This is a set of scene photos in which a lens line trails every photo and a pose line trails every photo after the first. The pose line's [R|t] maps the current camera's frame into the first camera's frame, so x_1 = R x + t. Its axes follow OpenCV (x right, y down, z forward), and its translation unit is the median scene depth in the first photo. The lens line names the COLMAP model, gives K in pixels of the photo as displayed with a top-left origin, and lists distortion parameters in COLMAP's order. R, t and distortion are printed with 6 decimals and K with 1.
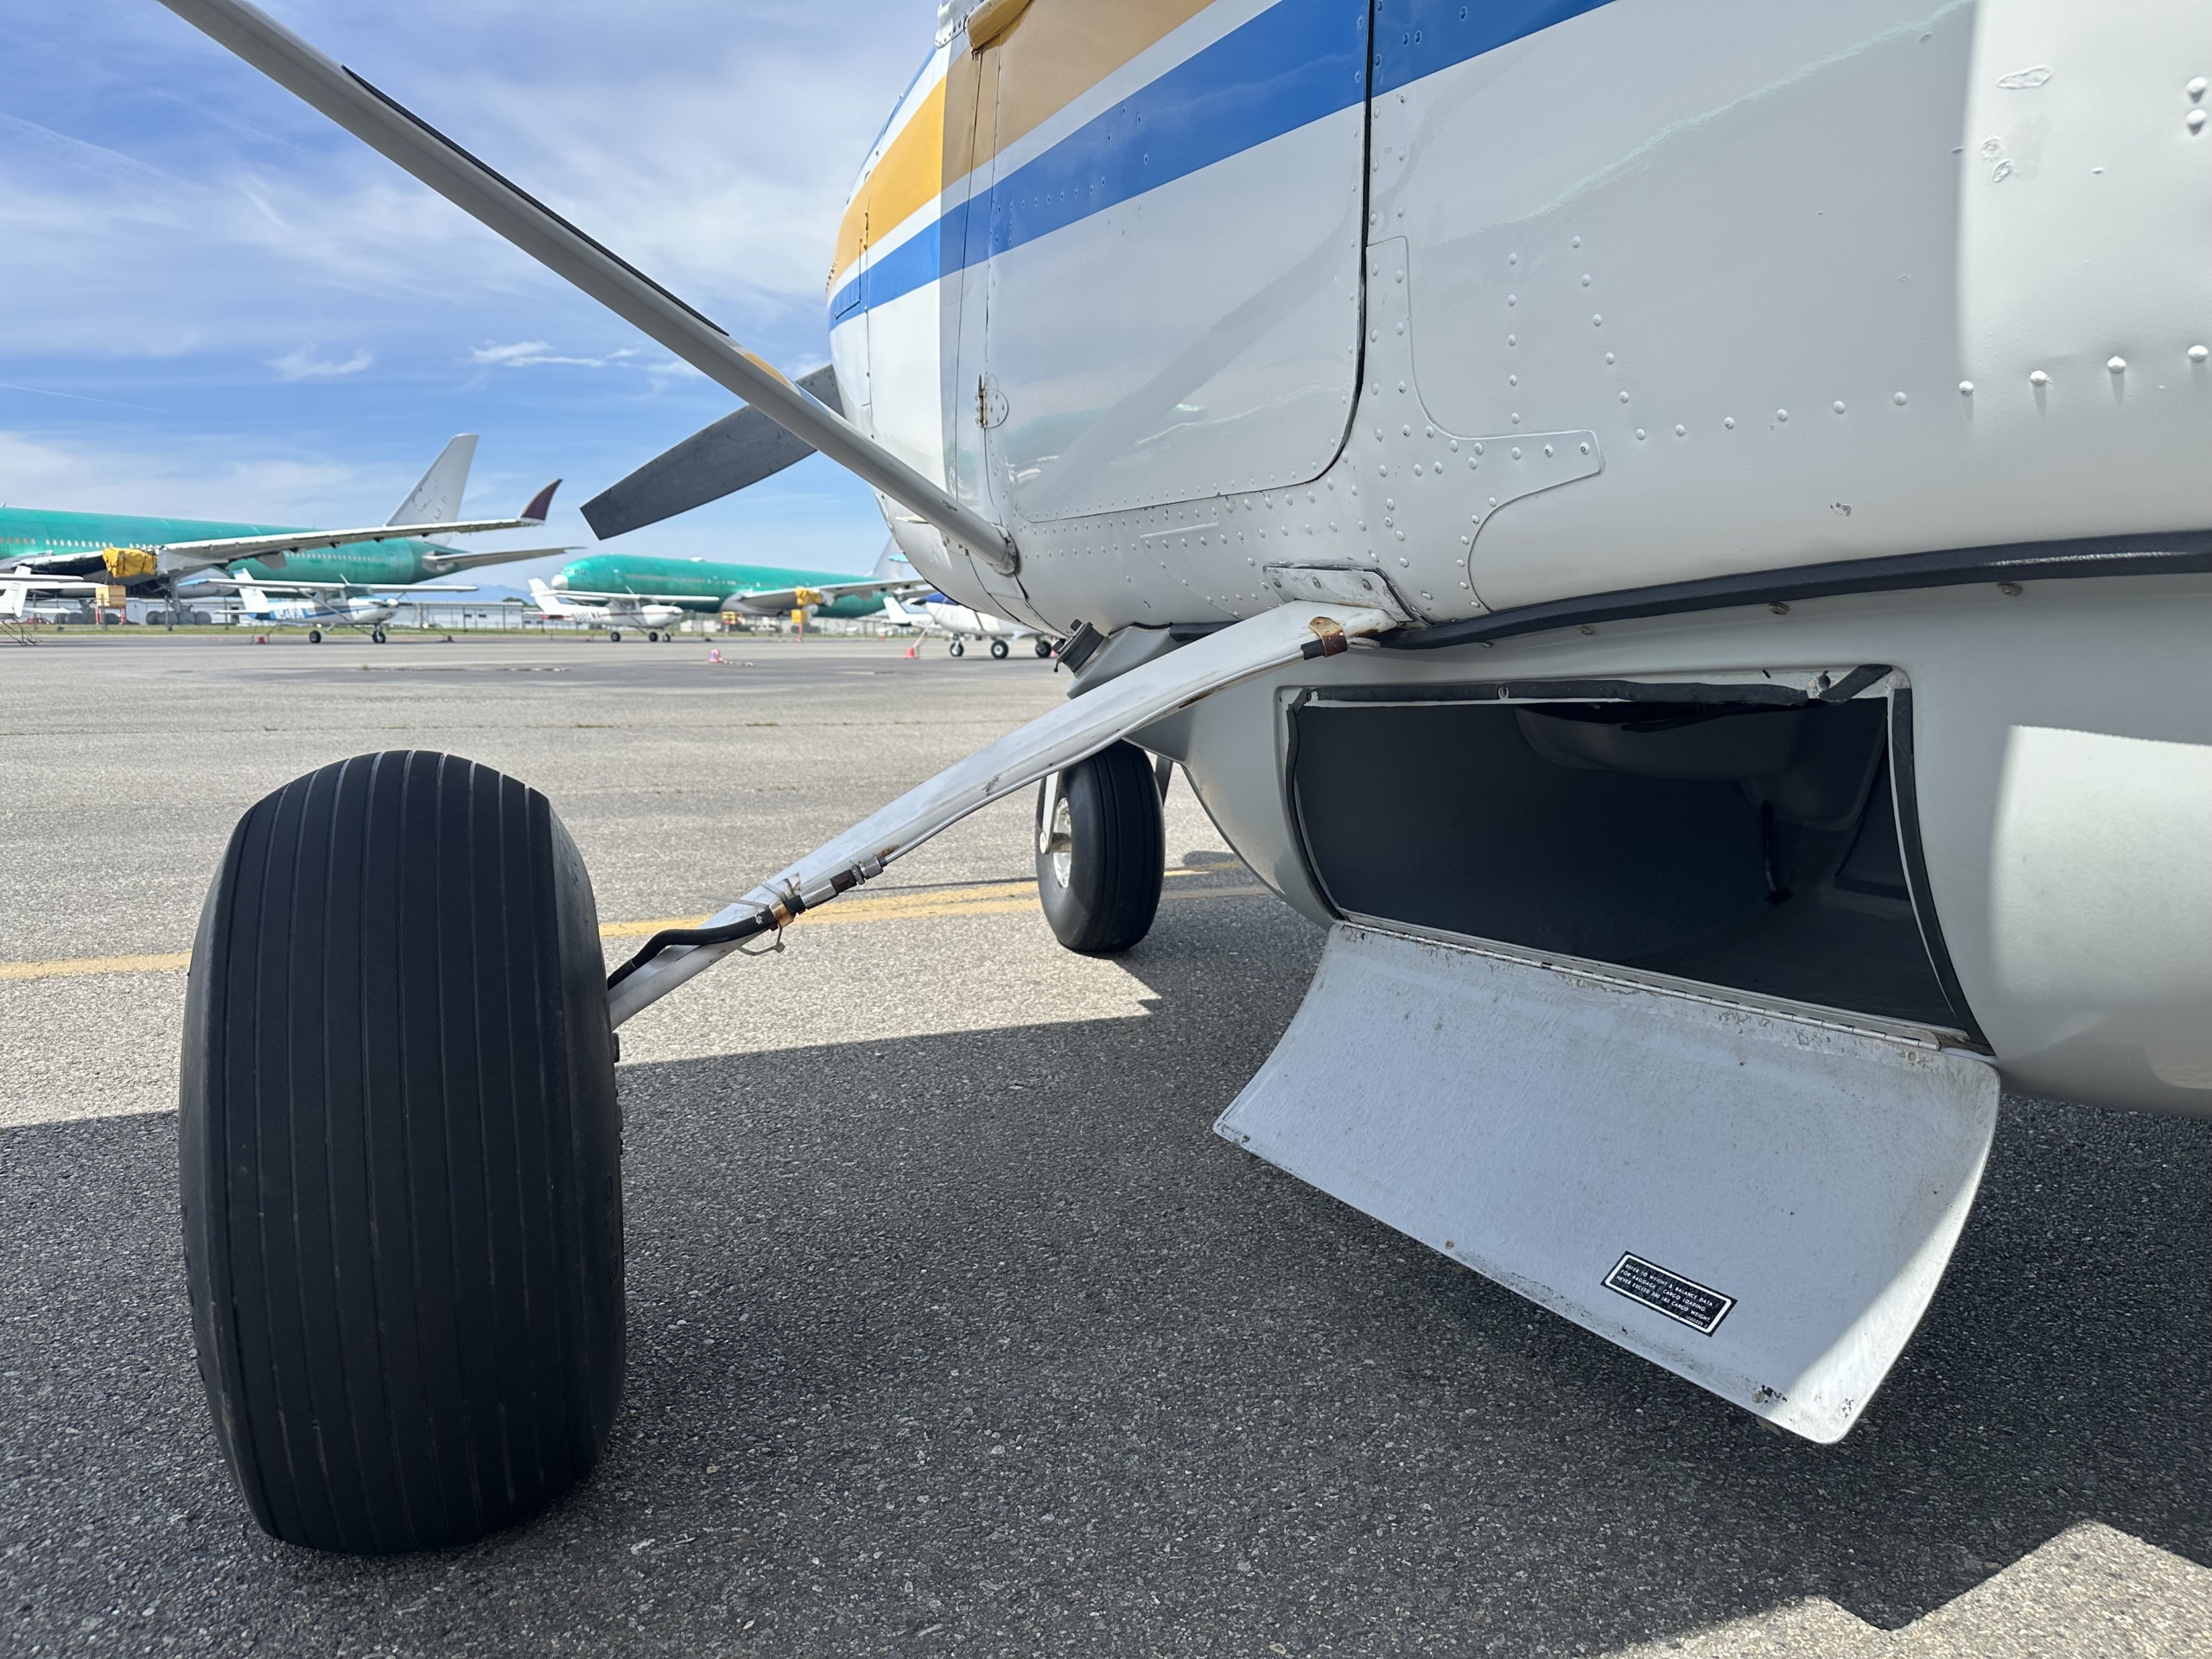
lens RADIAL K [[1569.7, 0, 1106.0], [0, 1569.7, 829.5], [0, 0, 1]] dist [0.068659, -0.052396]
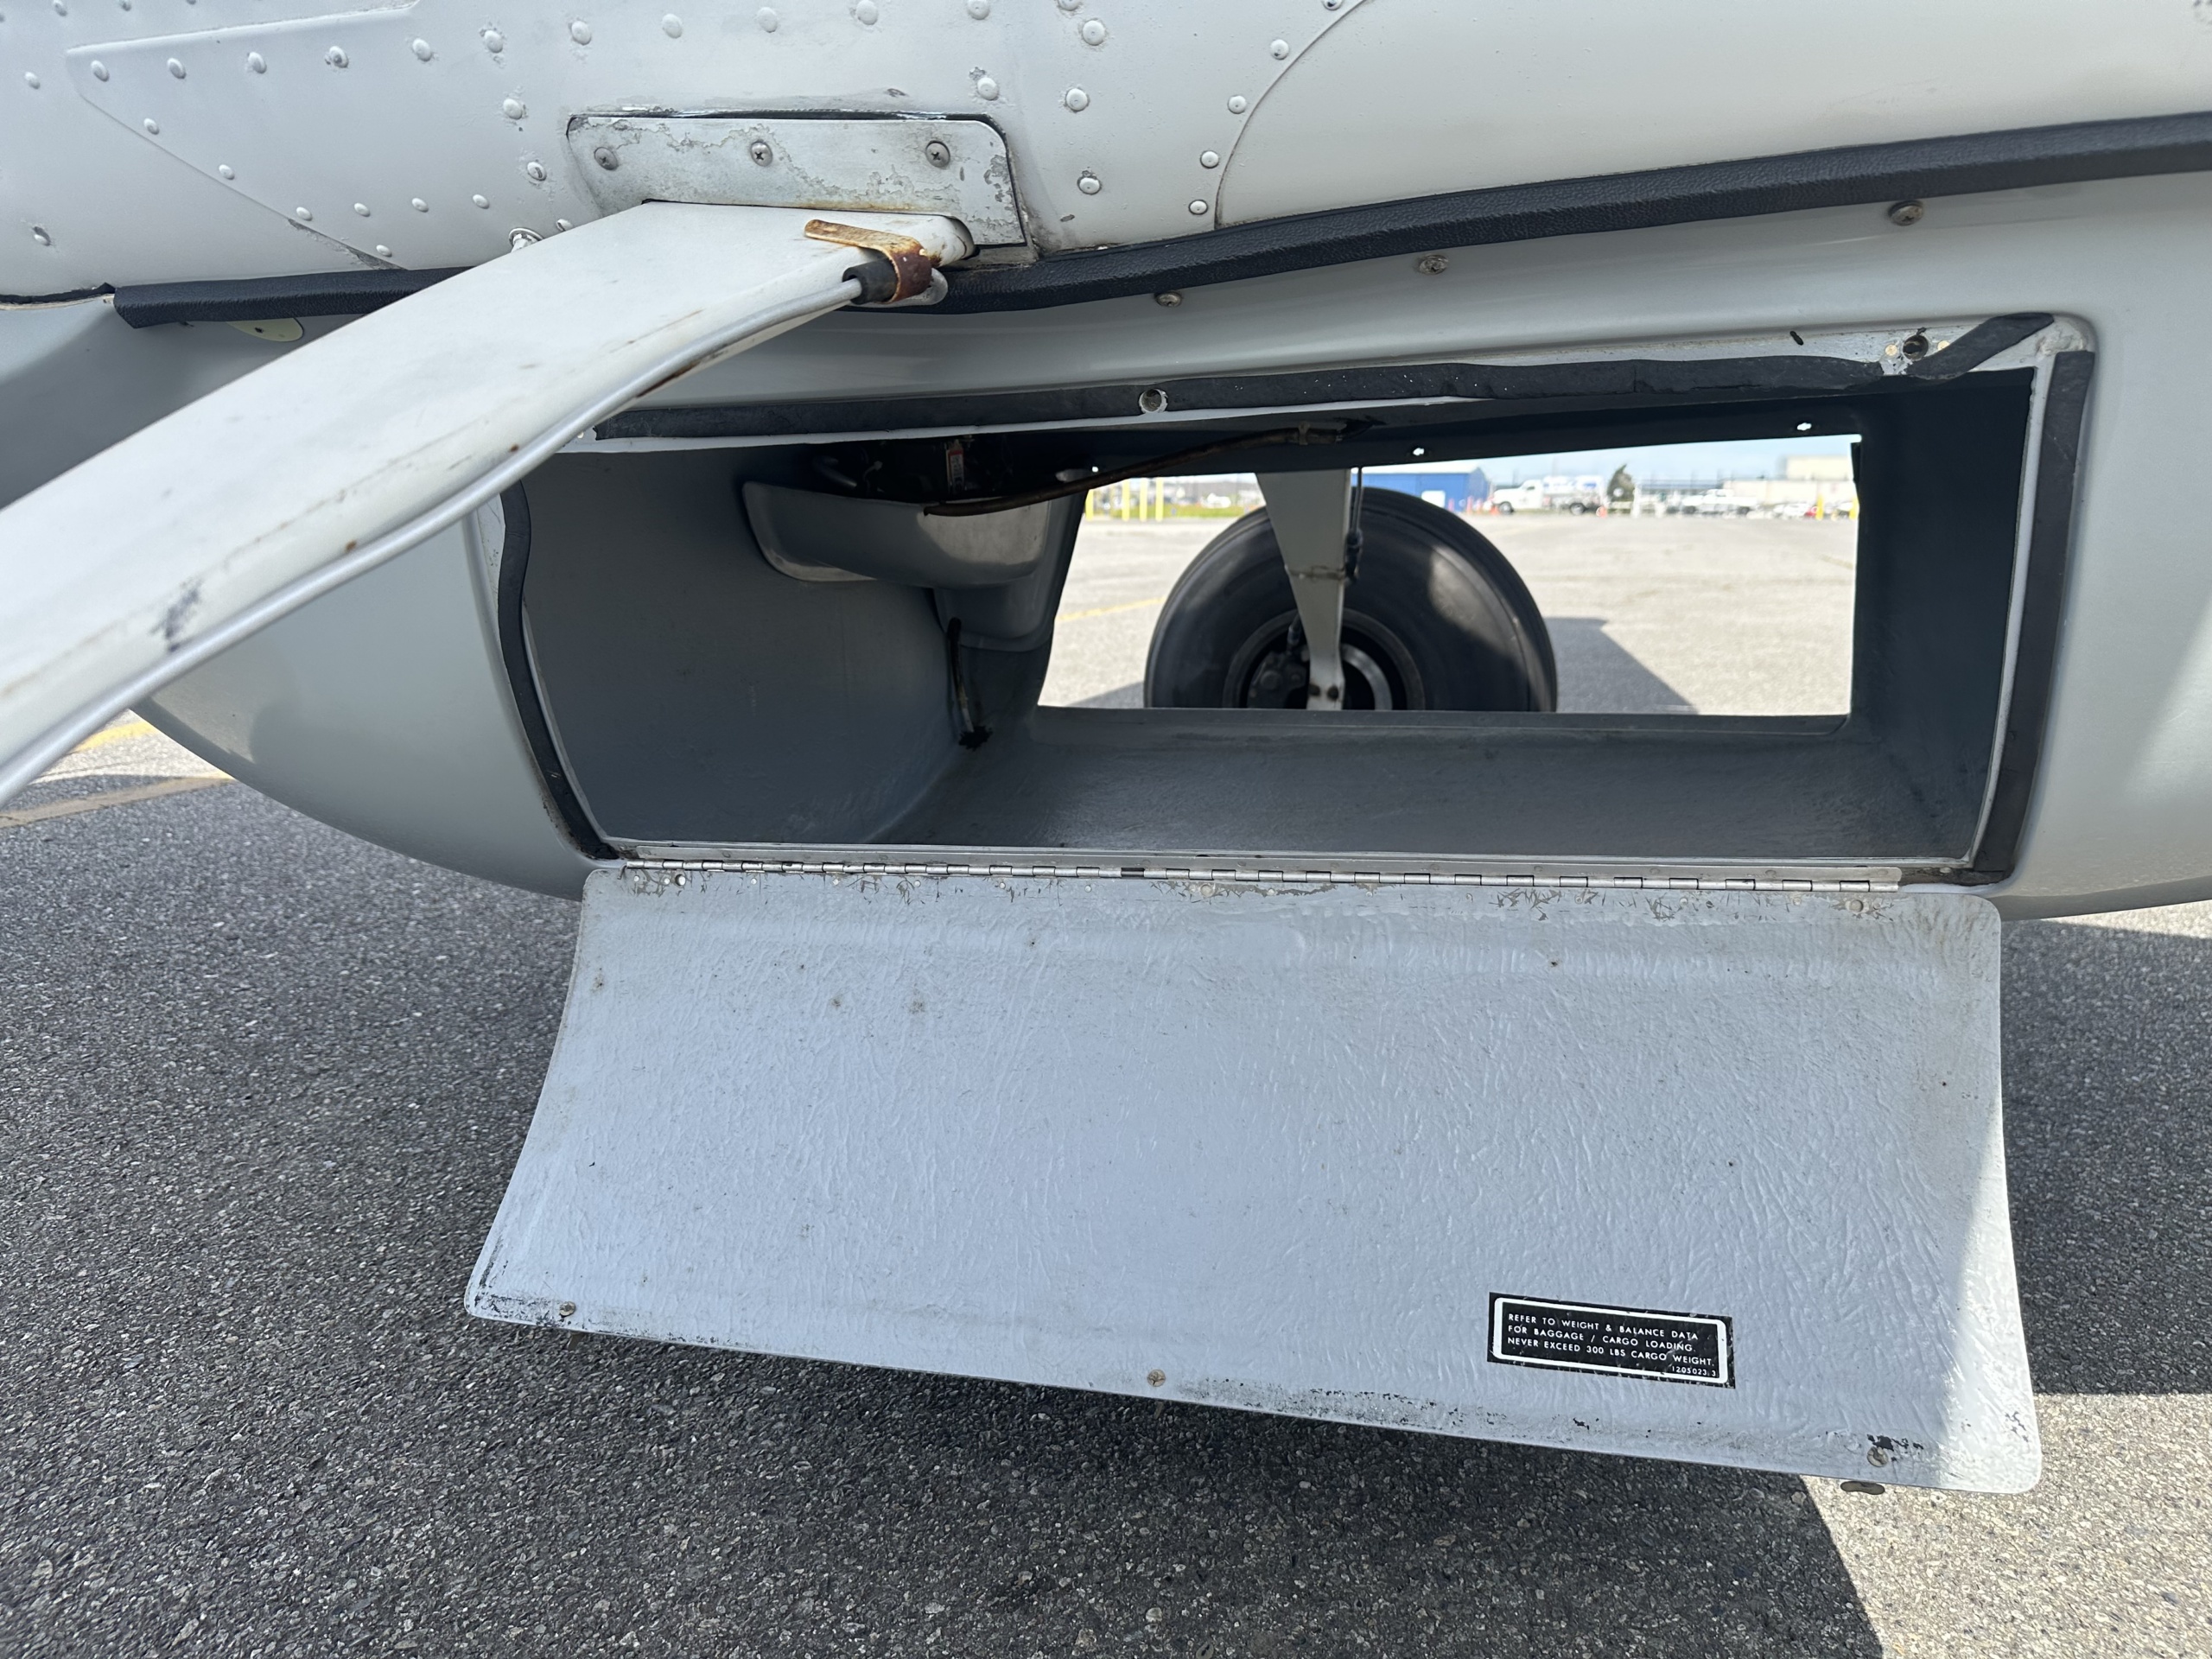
lens RADIAL K [[1536.5, 0, 1106.0], [0, 1536.5, 829.5], [0, 0, 1]] dist [0.010138, -0.005054]
pose [[0.642048, -0.156648, 0.750491, -0.193440], [0.088067, 0.987493, 0.130775, -0.010426], [-0.761590, -0.017871, 0.647813, 0.688966]]
